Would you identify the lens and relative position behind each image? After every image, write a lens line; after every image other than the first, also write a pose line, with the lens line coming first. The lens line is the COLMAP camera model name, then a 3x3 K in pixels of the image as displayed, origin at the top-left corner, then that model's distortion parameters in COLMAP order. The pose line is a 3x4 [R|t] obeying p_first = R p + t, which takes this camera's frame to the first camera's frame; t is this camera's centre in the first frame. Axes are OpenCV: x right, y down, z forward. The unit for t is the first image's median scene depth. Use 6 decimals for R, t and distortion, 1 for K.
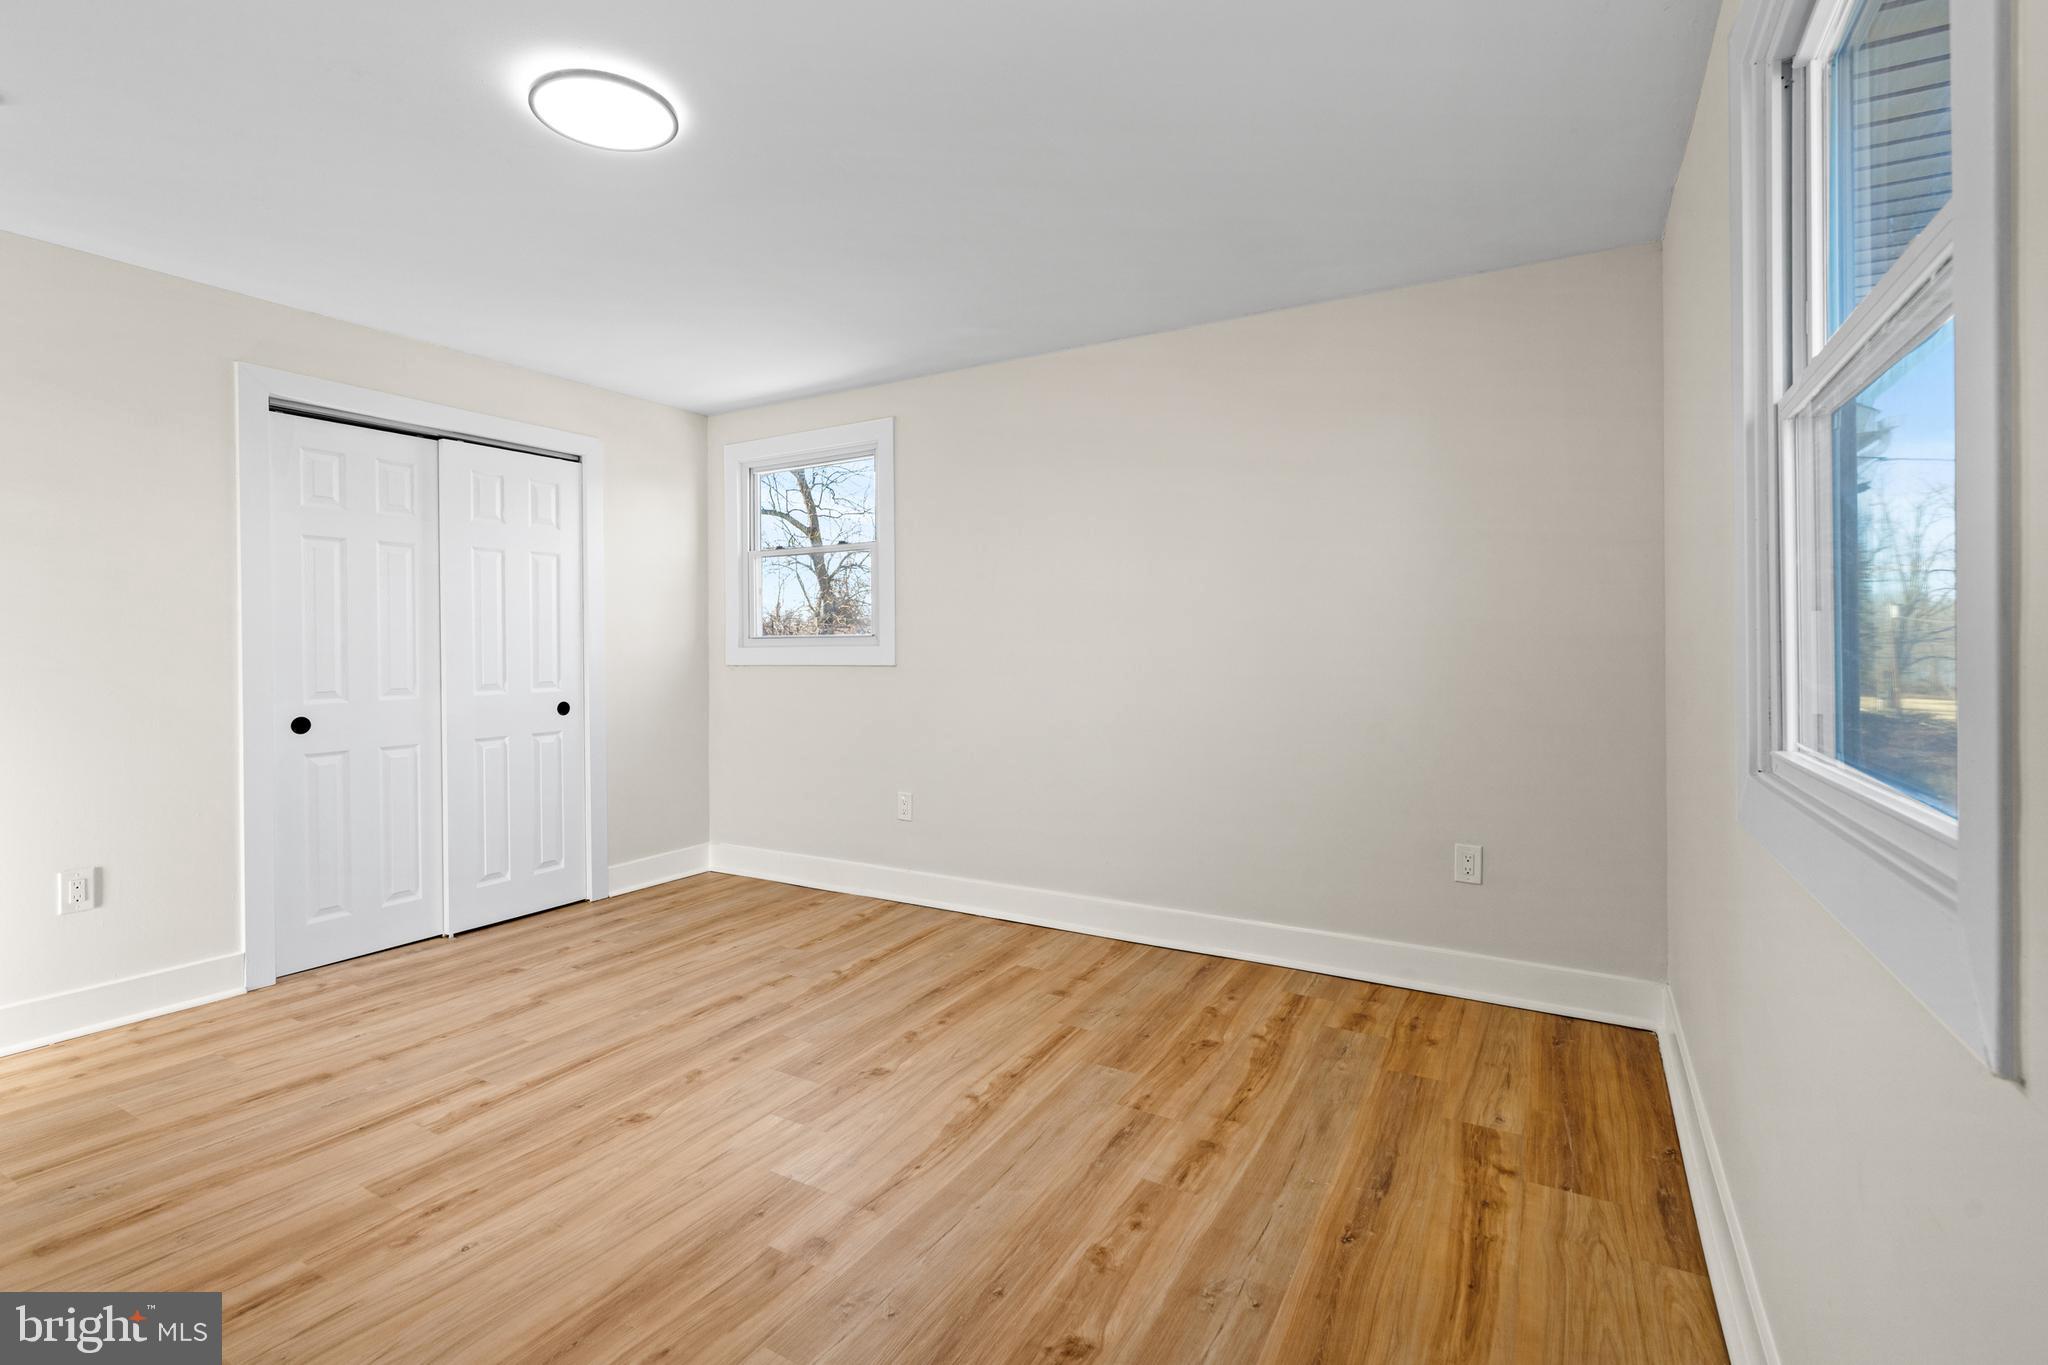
lens RADIAL K [[916.5, 0, 1037.9], [0, 916.5, 669.1], [0, 0, 1]] dist [-0.006009, 0.001605]
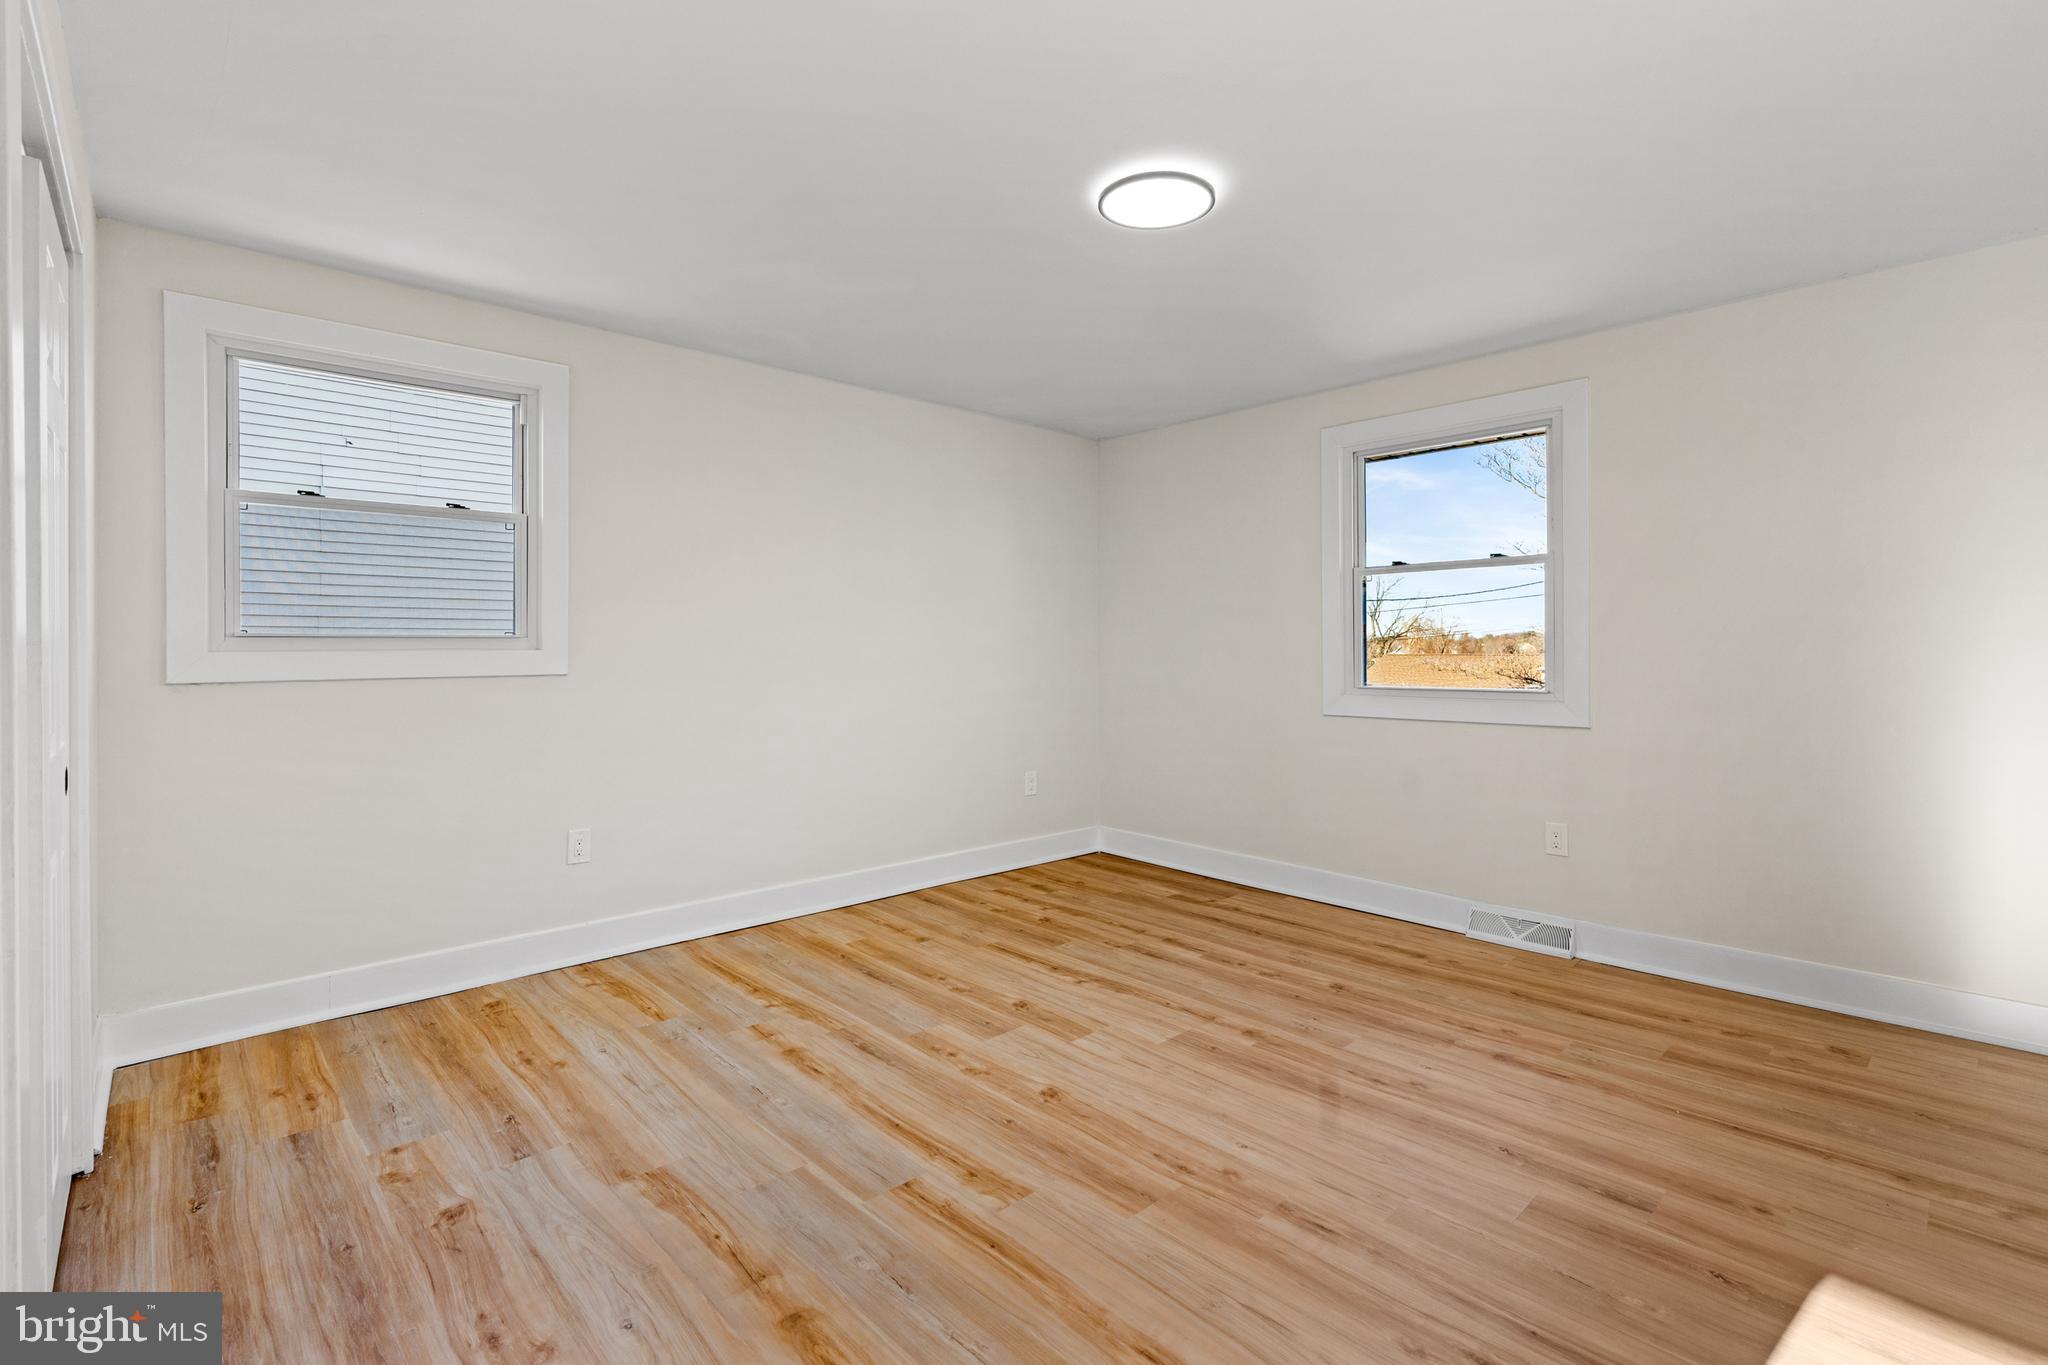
lens RADIAL K [[916.5, 0, 1036.3], [0, 916.5, 666.6], [0, 0, 1]] dist [-0.006009, 0.001605]
pose [[0.293452, -0.013336, 0.955881, -1.085458], [0.022964, 0.999712, 0.006898, 0.002462], [-0.955698, 0.019927, 0.293674, 0.535935]]
